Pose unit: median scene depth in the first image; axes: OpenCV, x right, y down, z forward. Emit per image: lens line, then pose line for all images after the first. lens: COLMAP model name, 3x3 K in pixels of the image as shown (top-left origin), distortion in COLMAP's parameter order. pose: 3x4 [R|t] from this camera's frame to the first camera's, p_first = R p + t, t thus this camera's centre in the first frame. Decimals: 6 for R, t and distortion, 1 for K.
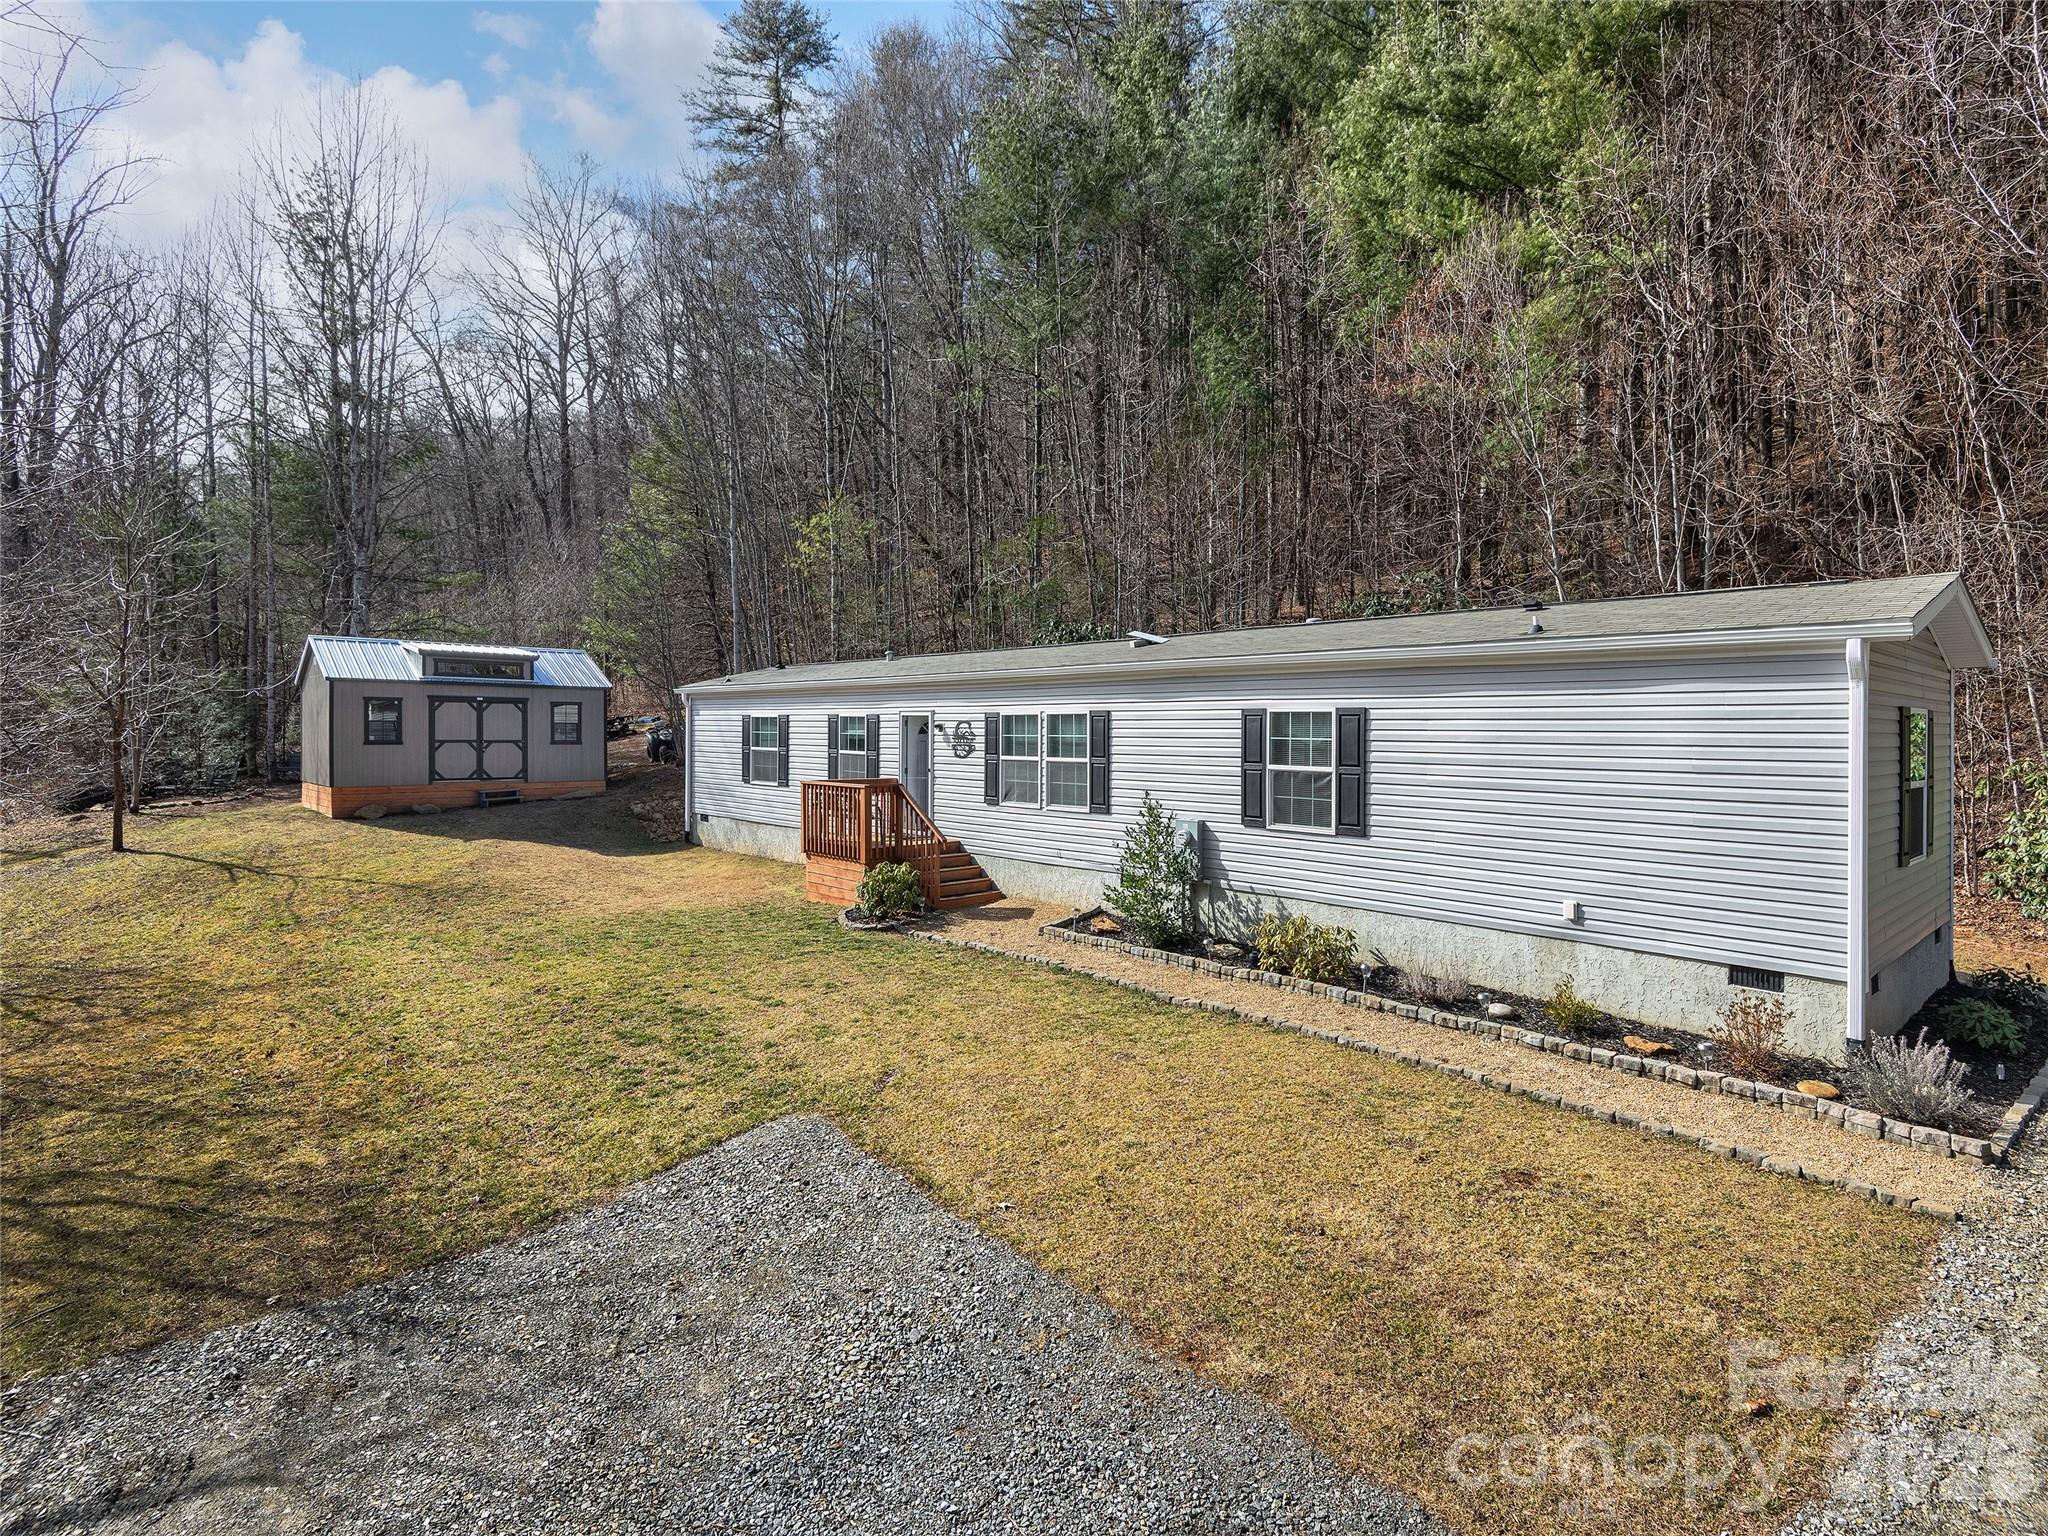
lens RADIAL K [[1032.3, 0, 1024.0], [0, 1032.3, 768.0], [0, 0, 1]] dist [0.039631, -0.023107]
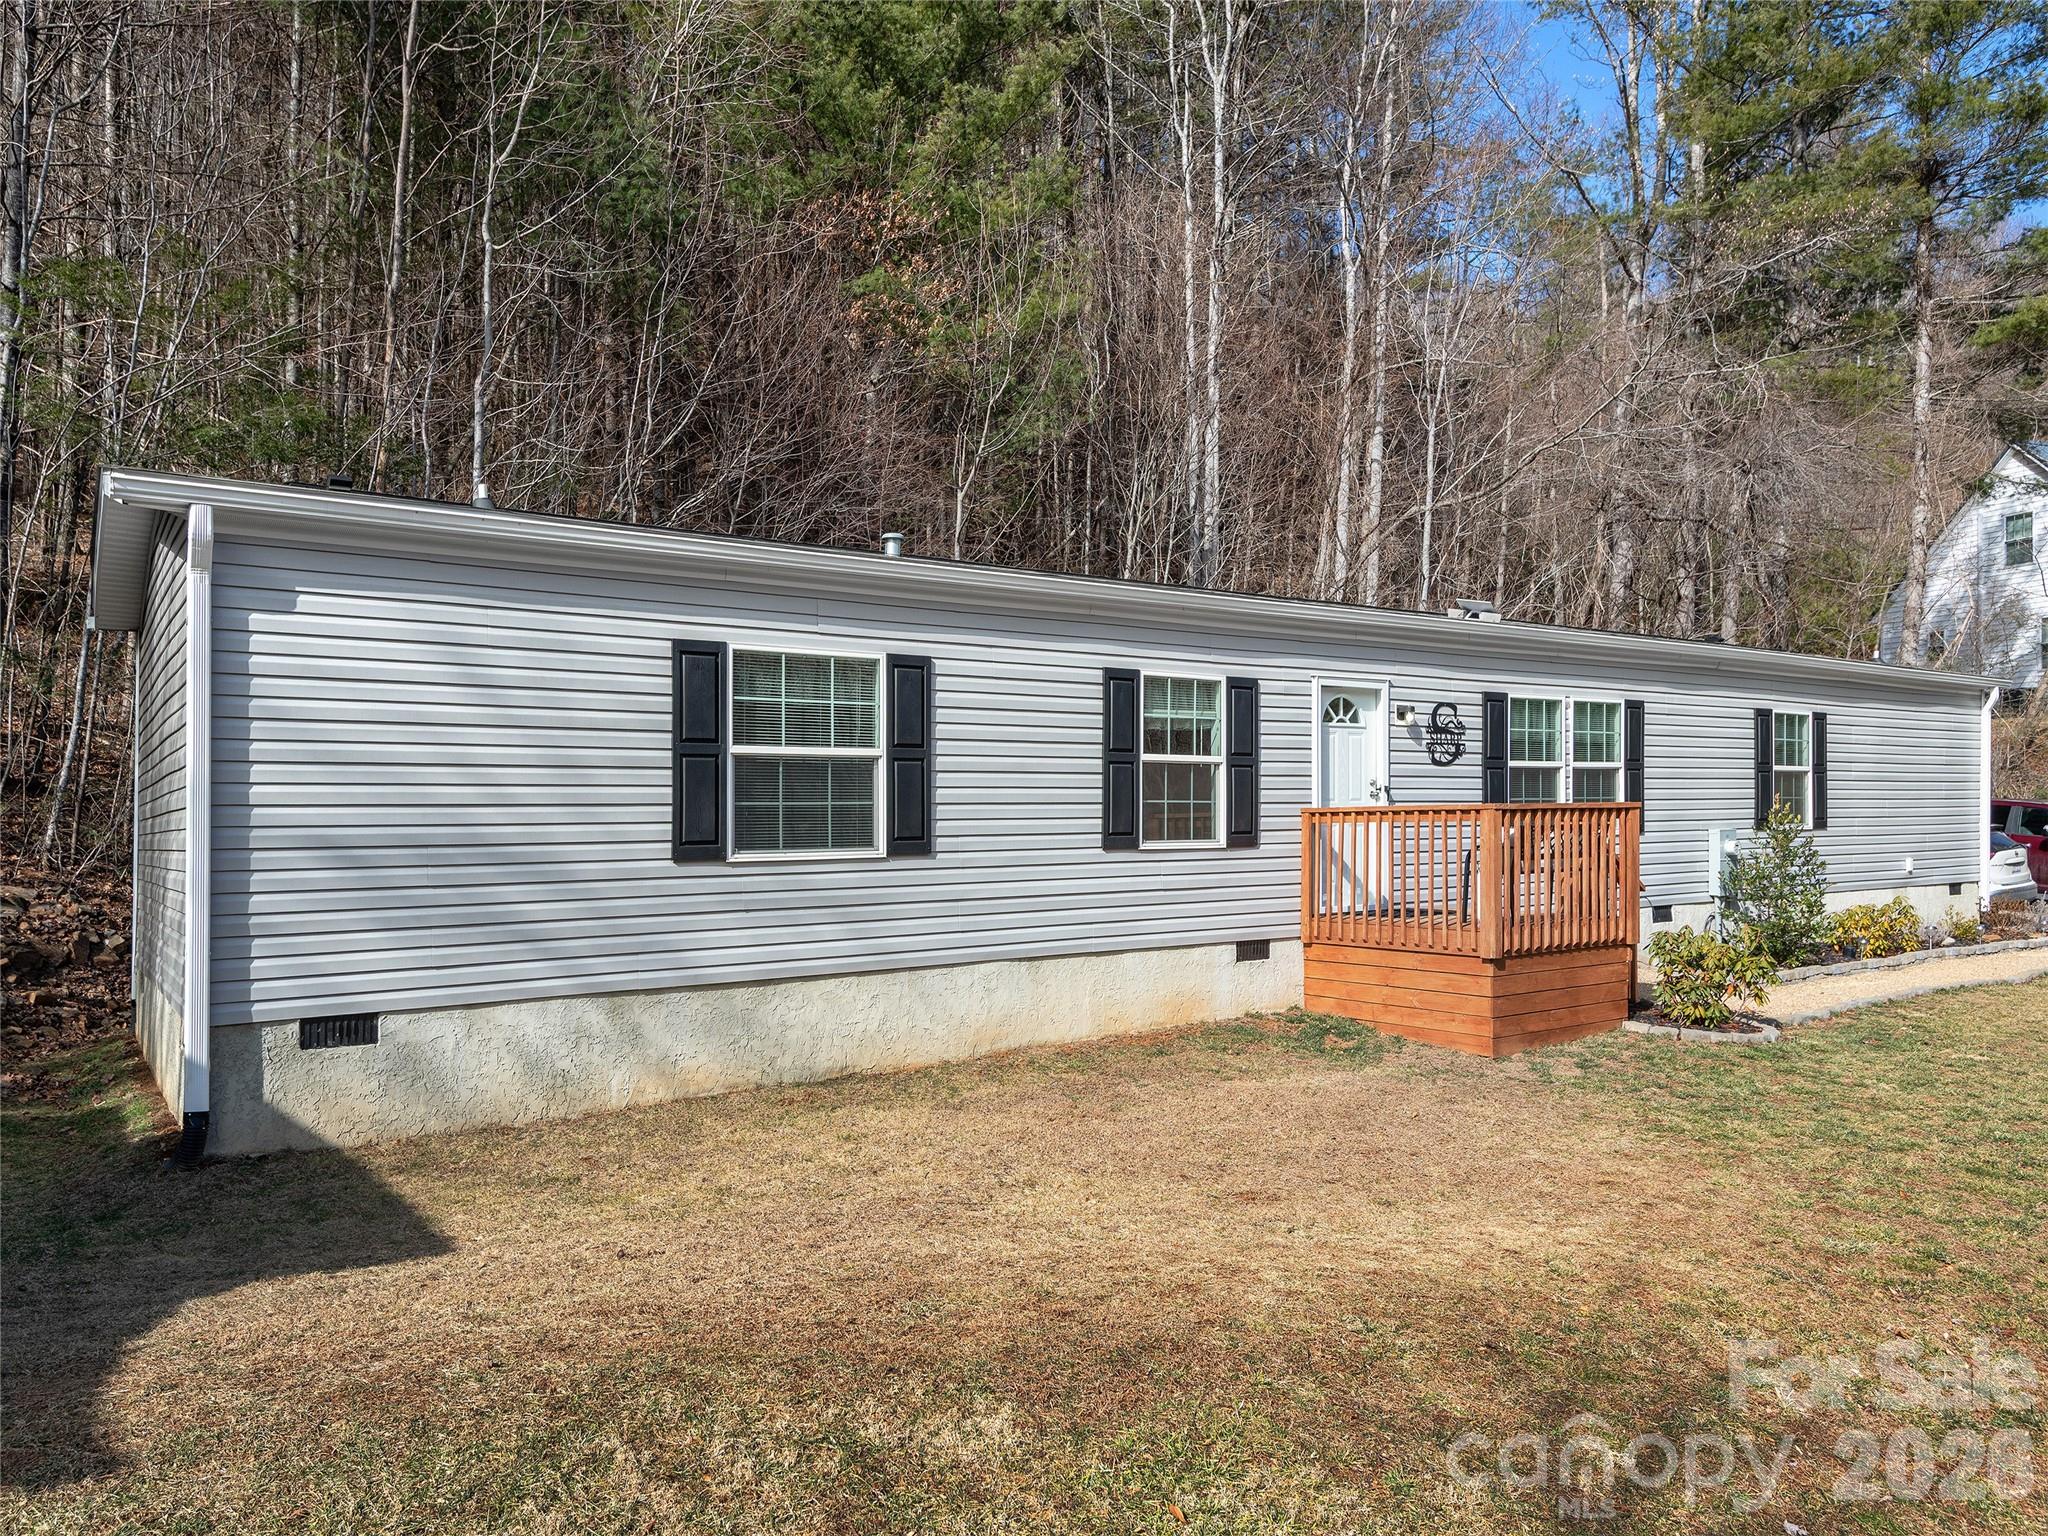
lens RADIAL K [[1960.8, 0, 1024.0], [0, 1960.8, 768.0], [0, 0, 1]] dist [-0.049501, -0.000823]
pose [[-0.036158, -0.043808, 0.998385, -0.907297], [-0.010052, 0.999004, 0.043471, -0.042494], [-0.999296, -0.008464, -0.036563, 0.995853]]
